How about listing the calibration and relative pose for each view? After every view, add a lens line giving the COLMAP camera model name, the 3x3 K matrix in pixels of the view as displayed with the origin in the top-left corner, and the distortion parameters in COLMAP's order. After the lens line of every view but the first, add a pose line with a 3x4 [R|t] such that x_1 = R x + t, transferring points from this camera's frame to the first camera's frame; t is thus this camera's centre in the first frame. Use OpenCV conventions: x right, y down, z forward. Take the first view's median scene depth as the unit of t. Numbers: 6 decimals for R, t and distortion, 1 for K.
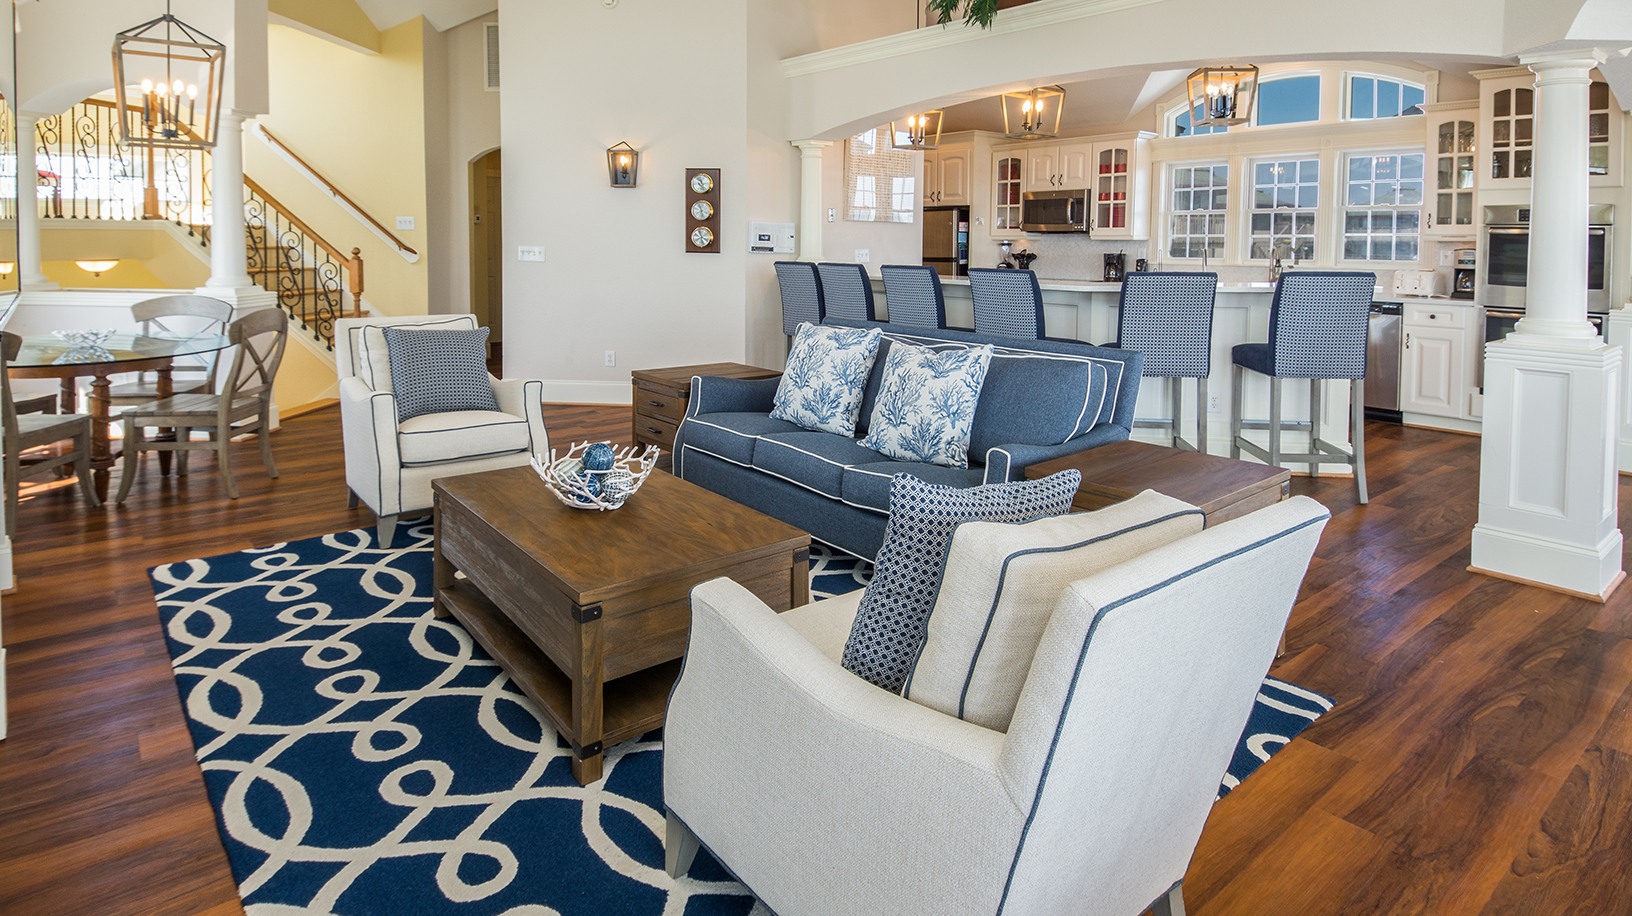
lens RADIAL K [[855.3, 0, 813.6], [0, 855.3, 275.8], [0, 0, 1]] dist [0.000870, -0.000700]
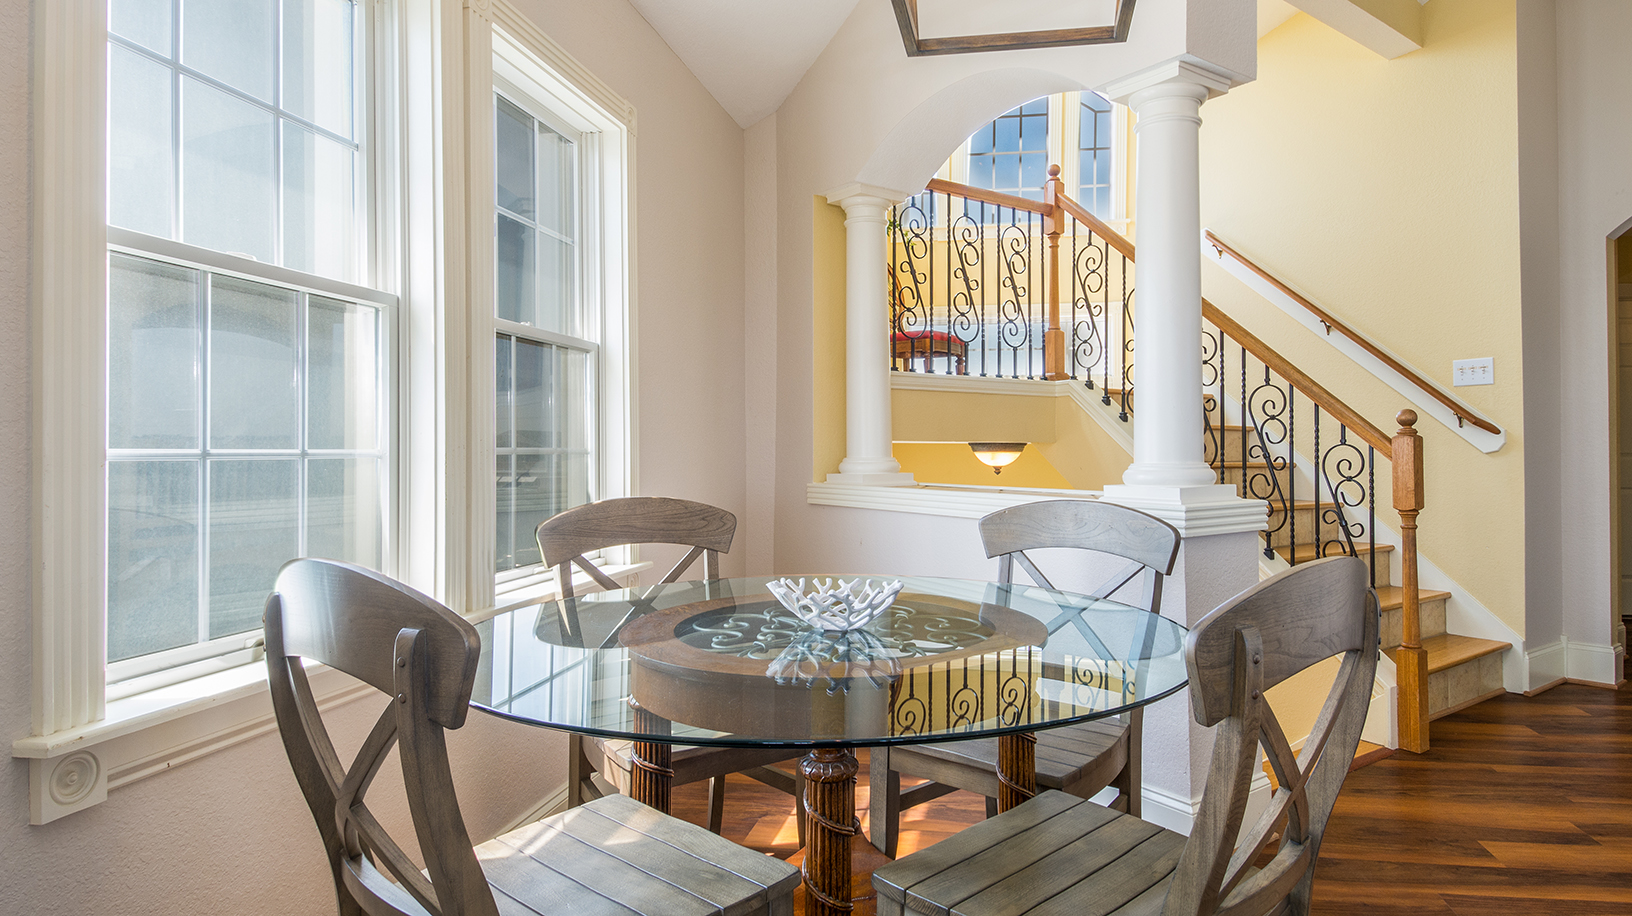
lens RADIAL K [[930.3, 0, 833.5], [0, 930.3, 452.1], [0, 0, 1]] dist [-0.002923, -0.000690]
pose [[0.599864, -0.012391, -0.800006, -0.322887], [-0.021905, 0.999251, -0.031902, 0.011868], [0.799802, 0.036661, 0.599144, 0.460226]]
